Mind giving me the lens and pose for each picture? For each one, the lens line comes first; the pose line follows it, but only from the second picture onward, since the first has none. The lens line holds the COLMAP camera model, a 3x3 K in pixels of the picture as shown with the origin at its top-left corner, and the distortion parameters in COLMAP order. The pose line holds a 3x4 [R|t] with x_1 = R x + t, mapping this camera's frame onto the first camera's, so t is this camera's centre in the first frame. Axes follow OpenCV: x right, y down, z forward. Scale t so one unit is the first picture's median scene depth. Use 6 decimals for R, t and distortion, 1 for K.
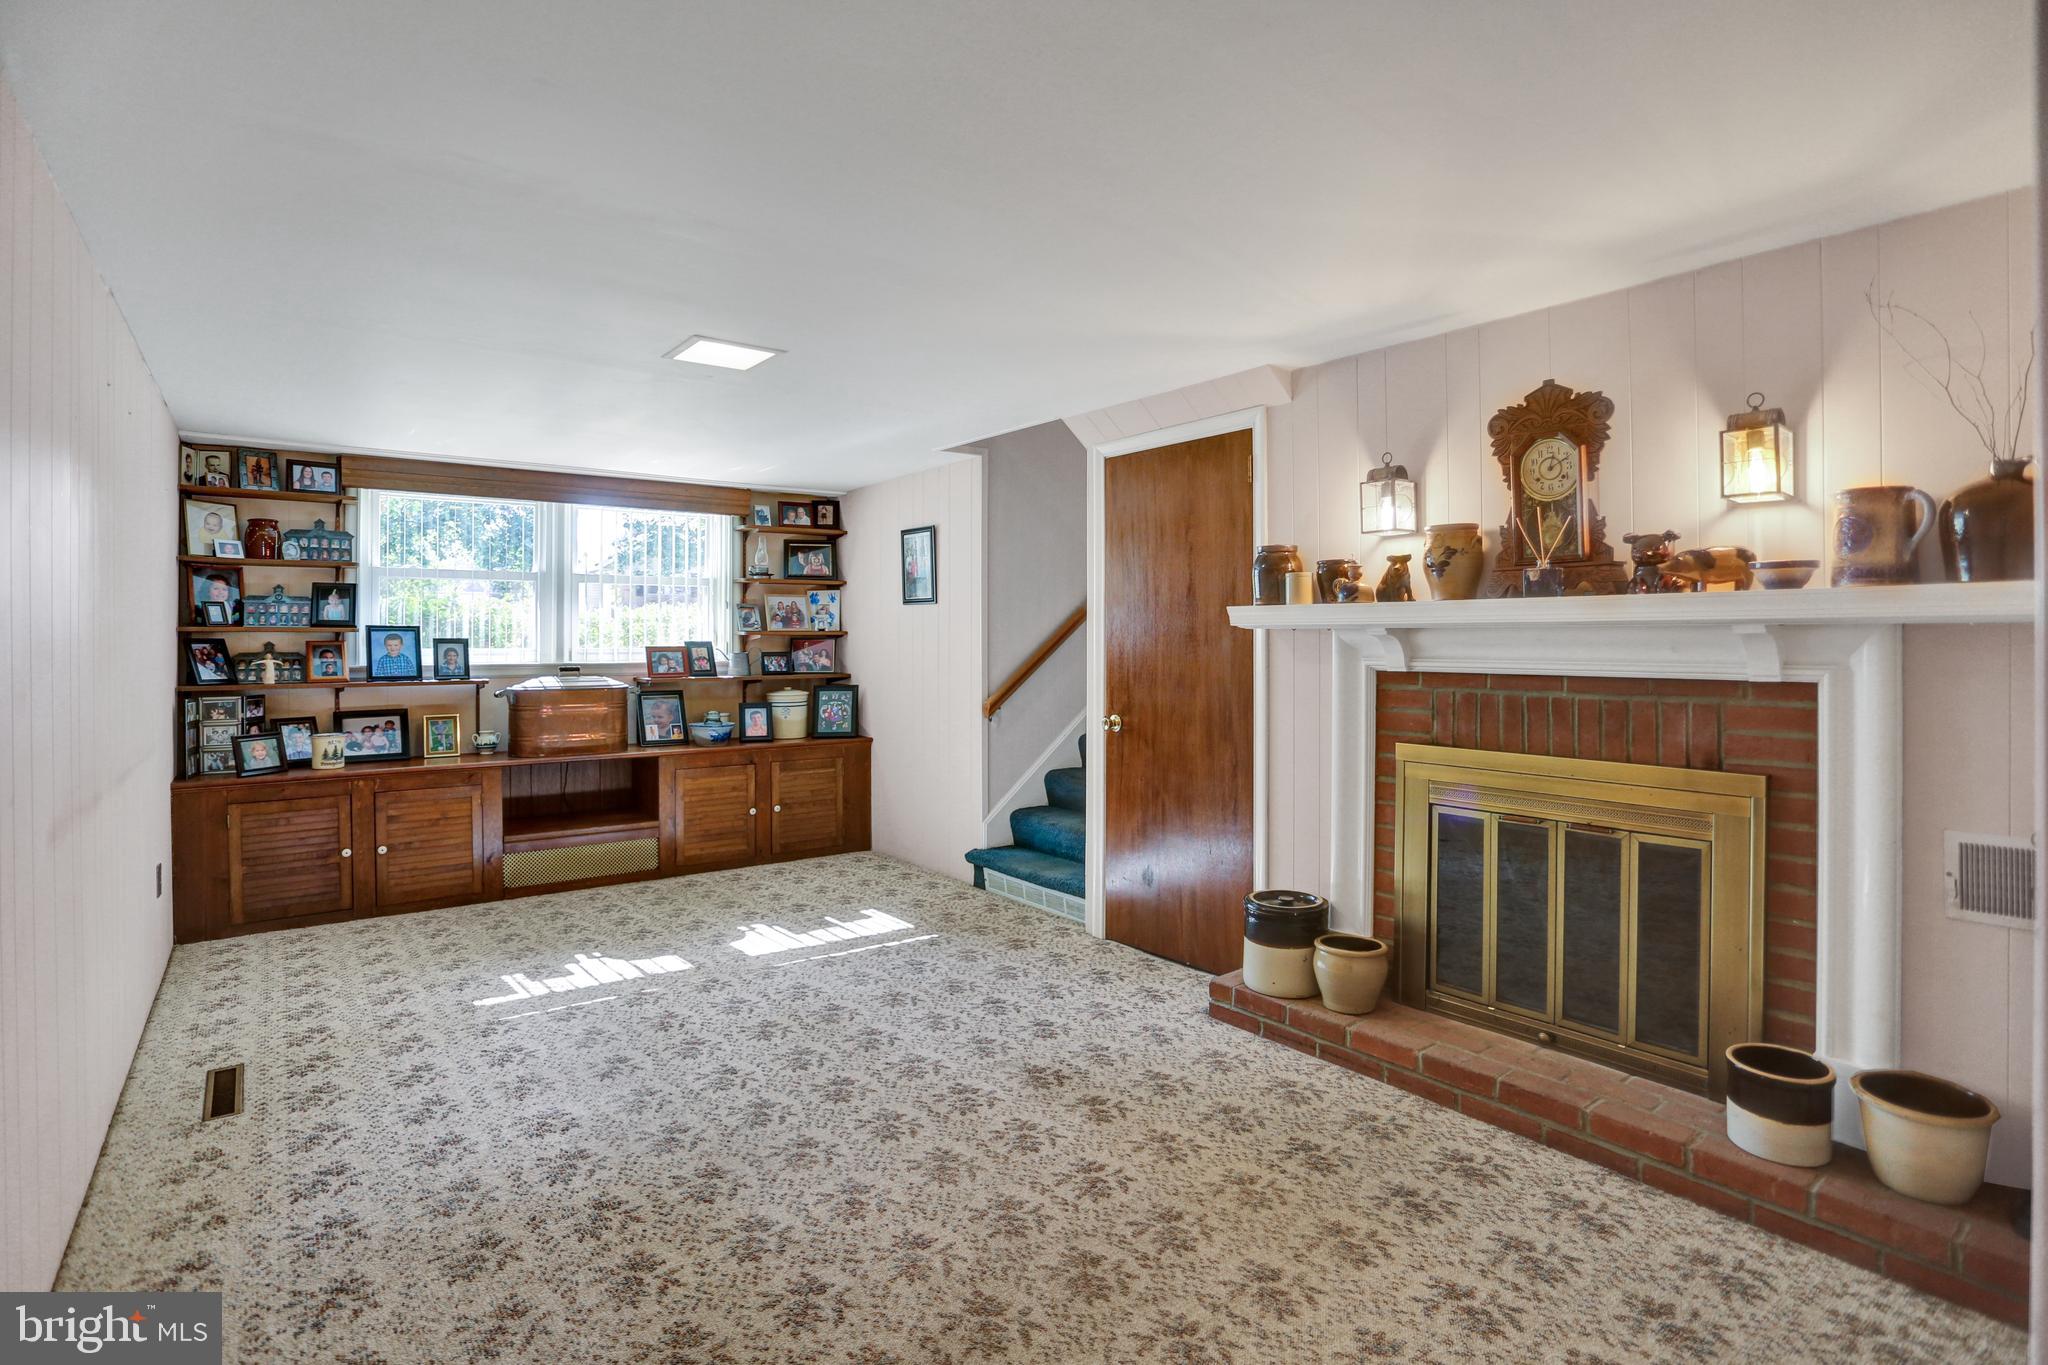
lens RADIAL K [[998.9, 0, 993.8], [0, 998.9, 643.7], [0, 0, 1]] dist [-0.055360, 0.019505]
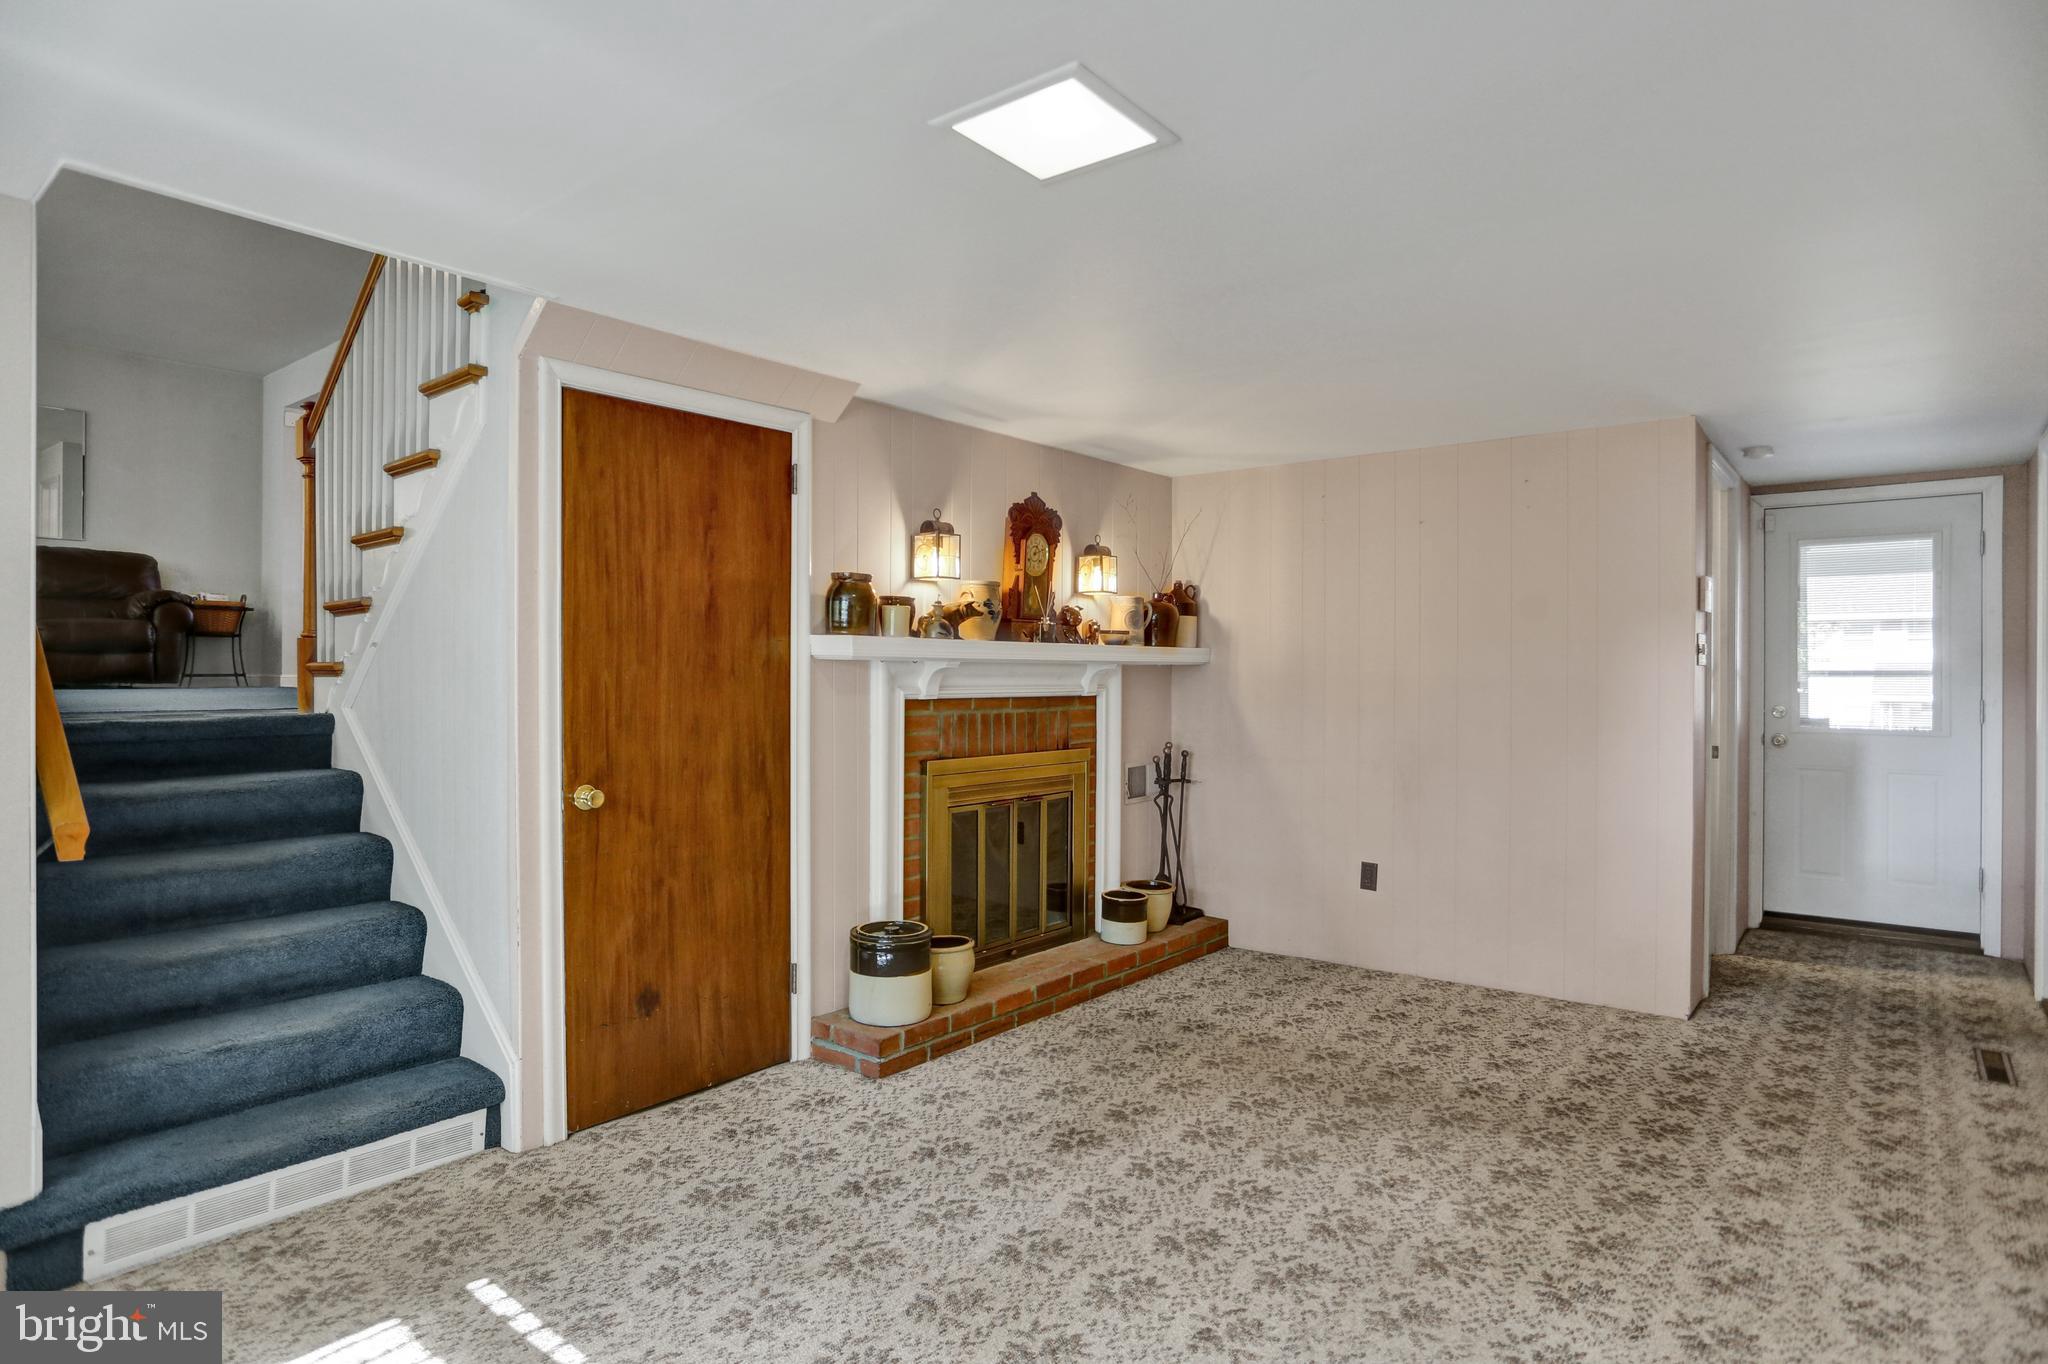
lens RADIAL K [[1117.3, 0, 1008.8], [0, 1117.3, 683.3], [0, 0, 1]] dist [-0.058403, 0.017624]
pose [[-0.242874, -0.003722, 0.970051, -1.000796], [0.005024, 0.999974, 0.005095, 0.003916], [-0.970045, 0.006111, -0.242850, 1.397406]]
